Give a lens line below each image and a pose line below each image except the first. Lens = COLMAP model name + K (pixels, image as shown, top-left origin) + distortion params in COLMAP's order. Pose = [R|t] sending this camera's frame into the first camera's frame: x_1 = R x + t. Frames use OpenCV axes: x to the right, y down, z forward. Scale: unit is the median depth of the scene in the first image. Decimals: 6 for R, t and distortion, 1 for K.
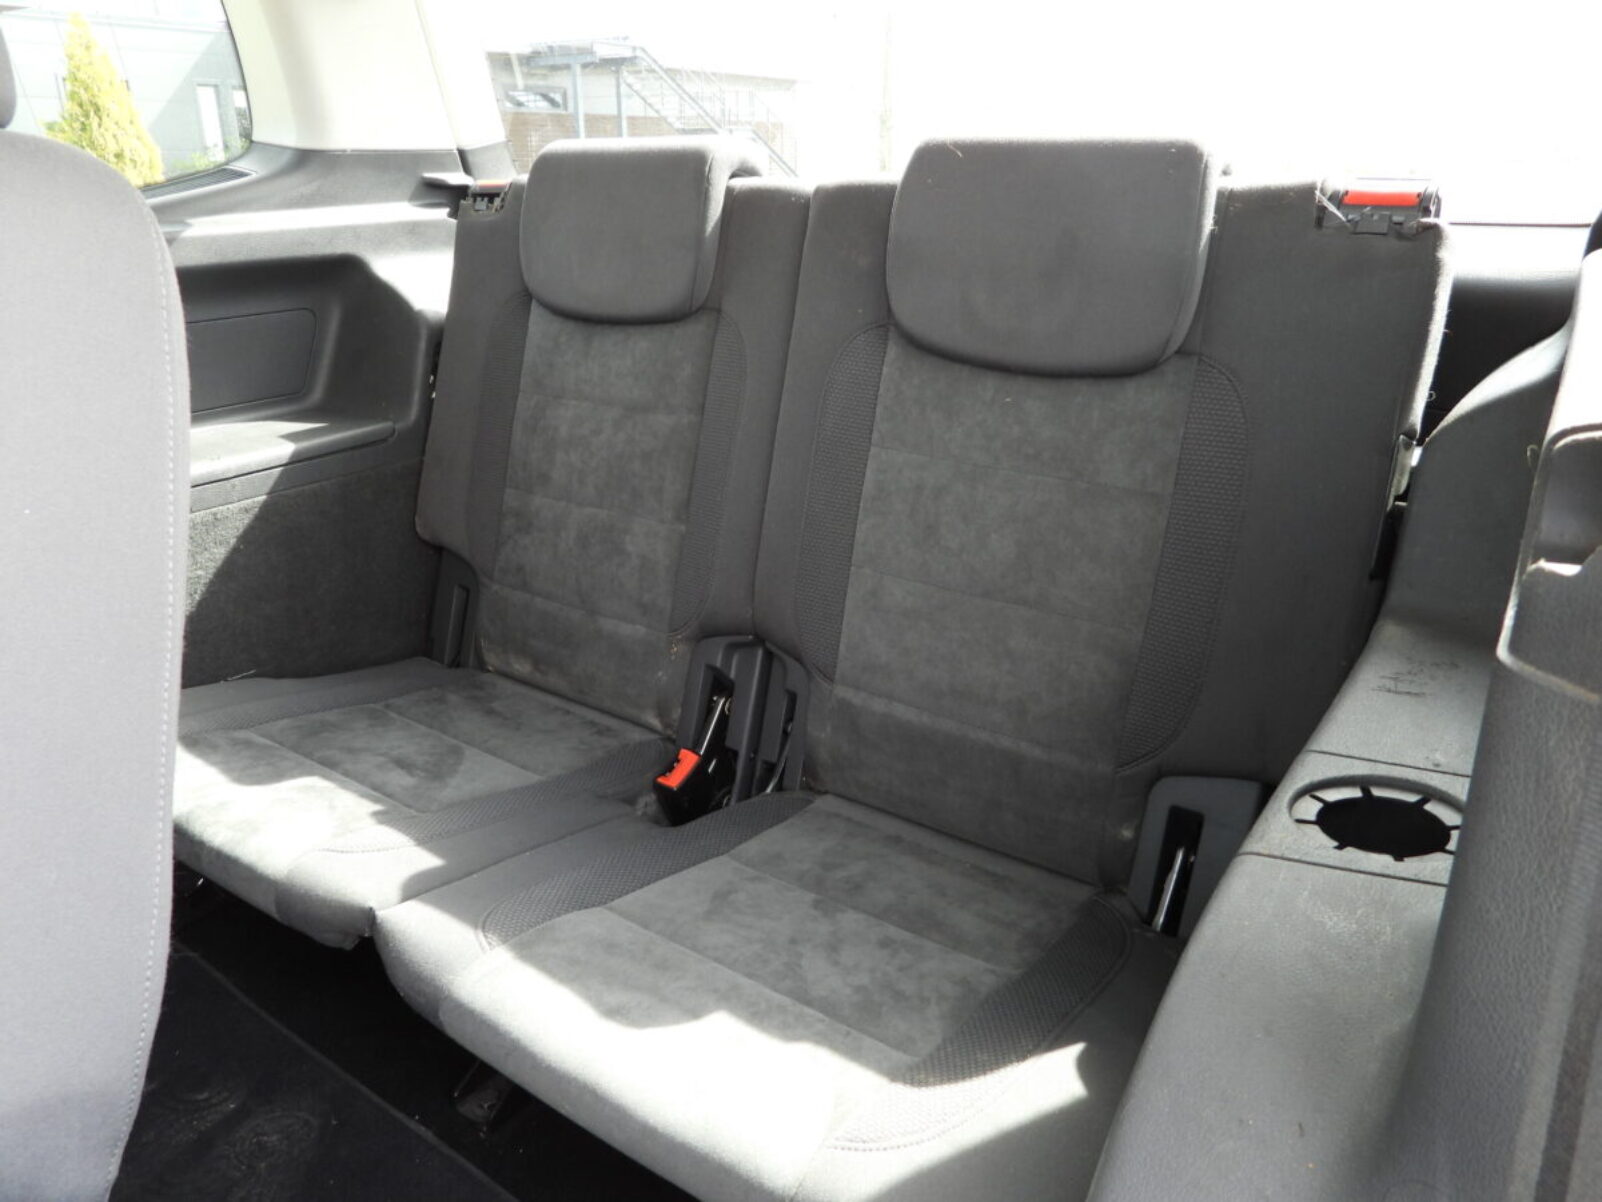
lens RADIAL K [[1147.2, 0, 801.0], [0, 1147.2, 601.0], [0, 0, 1]] dist [-0.004260, -0.001603]
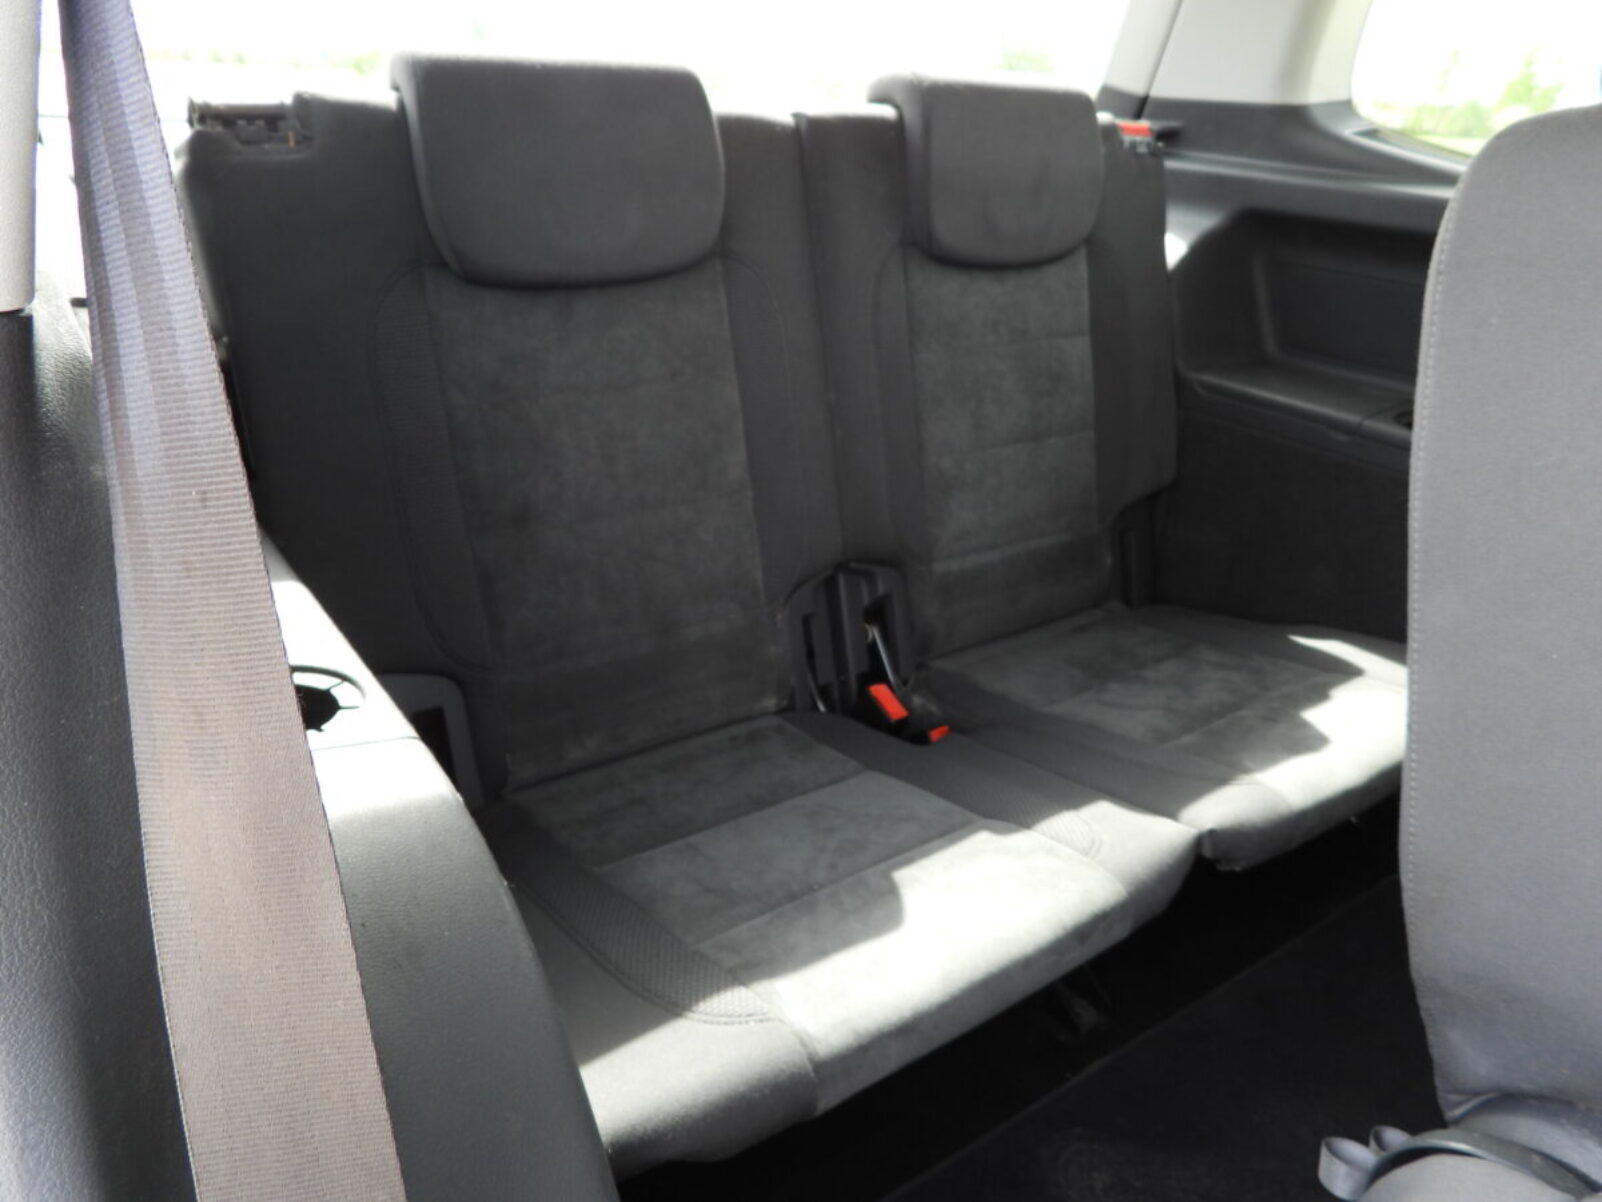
lens RADIAL K [[1147.2, 0, 801.0], [0, 1147.2, 601.0], [0, 0, 1]] dist [-0.004260, -0.001603]
pose [[0.292975, -0.368163, 0.882396, -1.093960], [0.291227, 0.913400, 0.284405, -0.273186], [-0.910688, 0.173654, 0.374823, 0.733471]]
